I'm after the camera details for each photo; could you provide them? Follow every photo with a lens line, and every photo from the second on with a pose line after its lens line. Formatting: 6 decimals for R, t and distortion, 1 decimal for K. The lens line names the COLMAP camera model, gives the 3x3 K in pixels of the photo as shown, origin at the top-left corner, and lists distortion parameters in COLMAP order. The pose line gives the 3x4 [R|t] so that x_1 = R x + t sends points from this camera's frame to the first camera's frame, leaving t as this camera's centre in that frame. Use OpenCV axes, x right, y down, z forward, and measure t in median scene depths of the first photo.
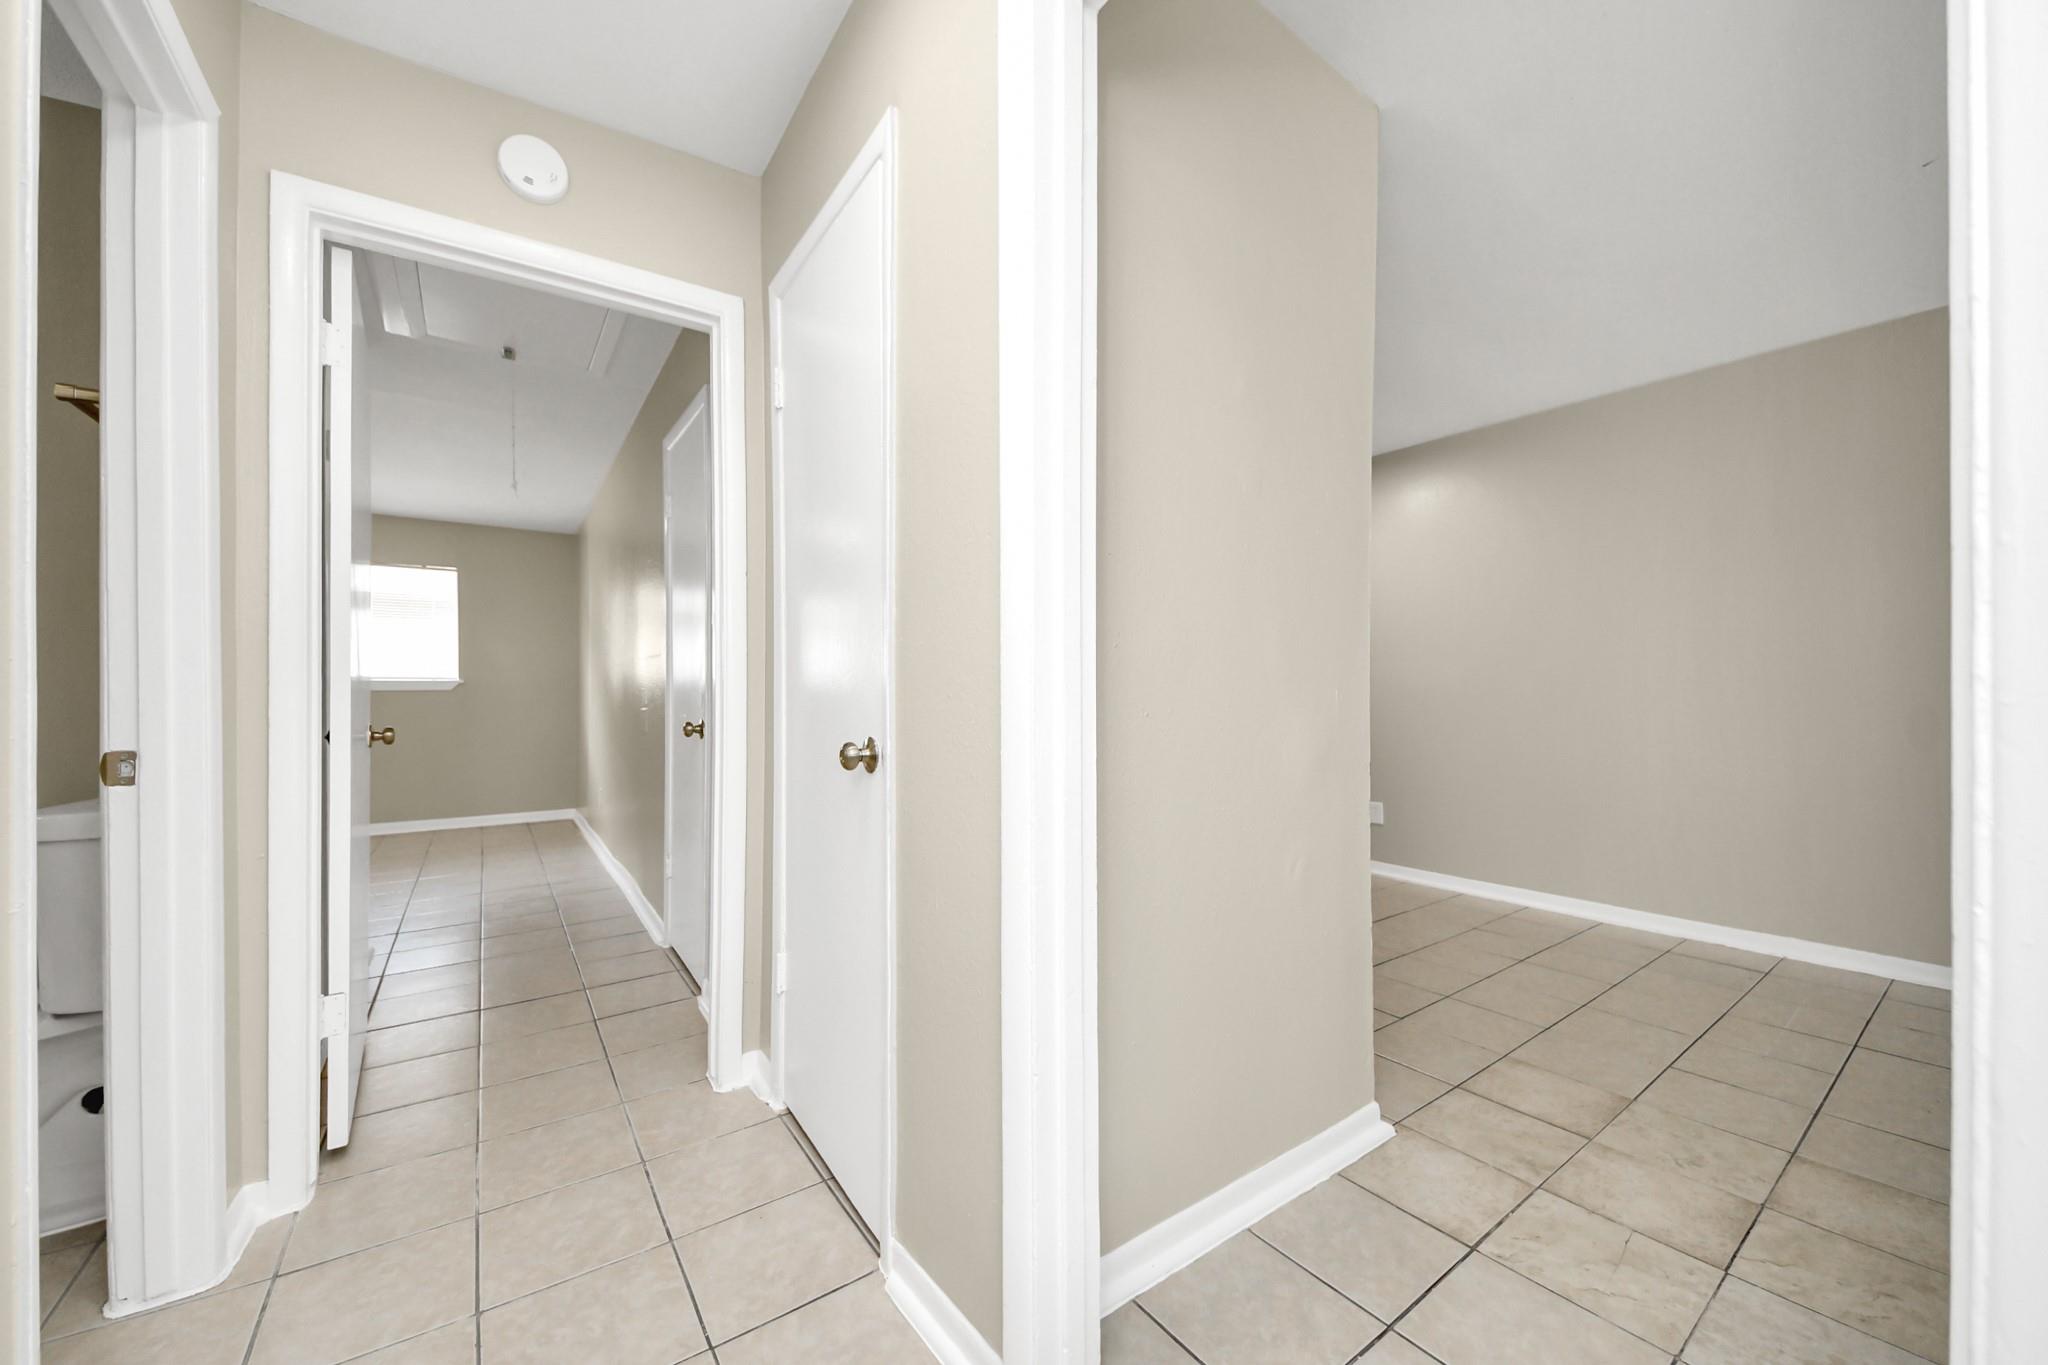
lens RADIAL K [[760.0, 0, 1039.1], [0, 760.0, 687.0], [0, 0, 1]] dist [0.042154, -0.018267]
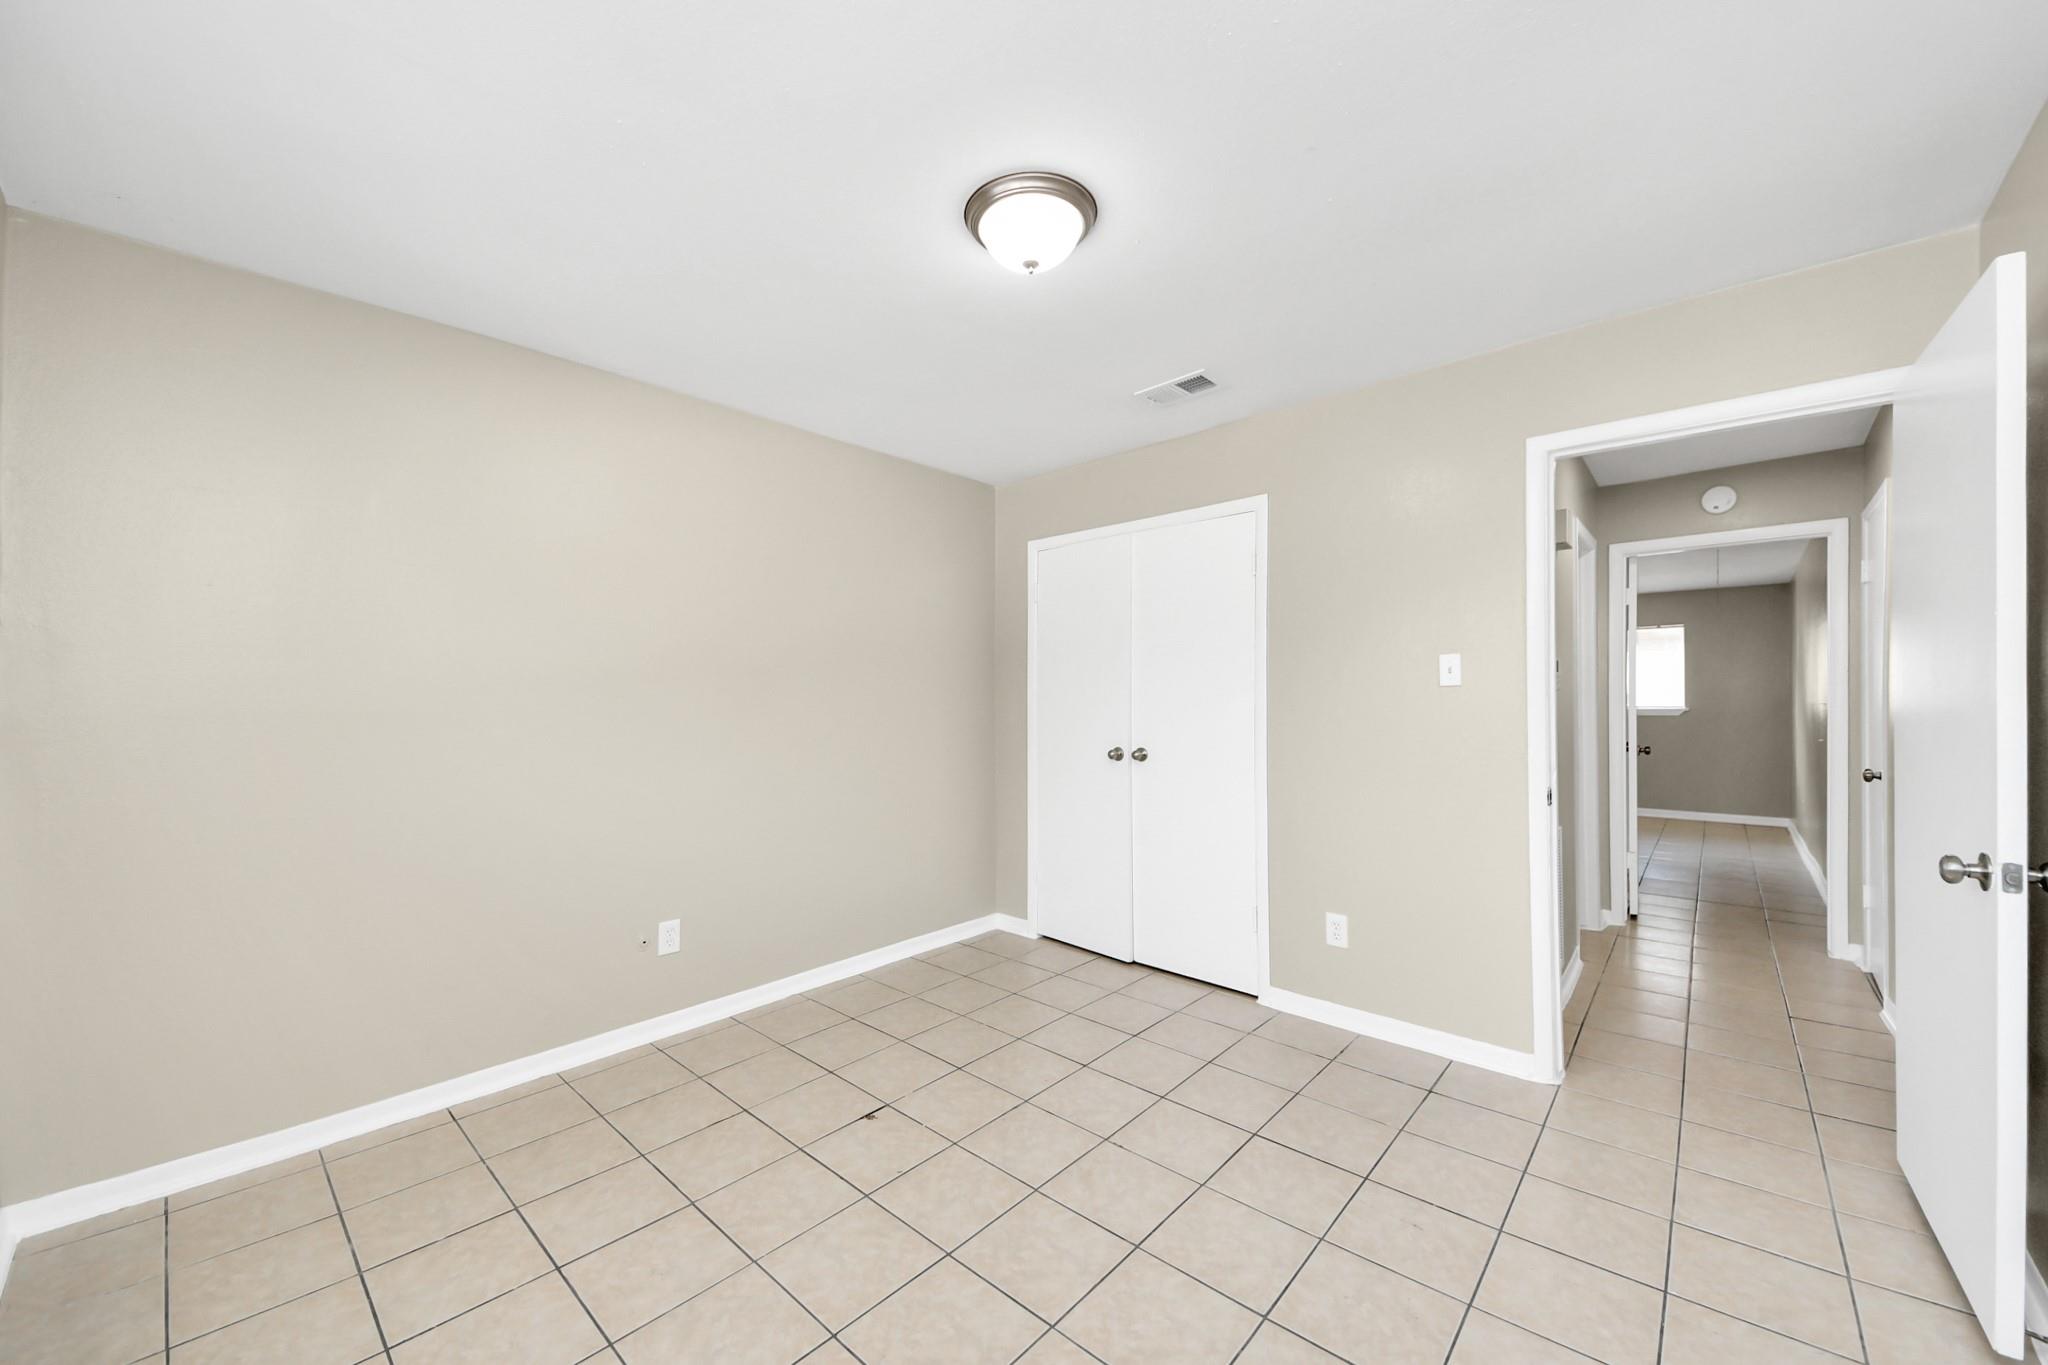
lens RADIAL K [[760.0, 0, 1039.1], [0, 760.0, 687.0], [0, 0, 1]] dist [0.042154, -0.018267]
pose [[0.228029, -0.009153, -0.973611, 0.707568], [0.000597, 0.999957, -0.009261, -0.076555], [0.973654, 0.001531, 0.228024, -0.924992]]
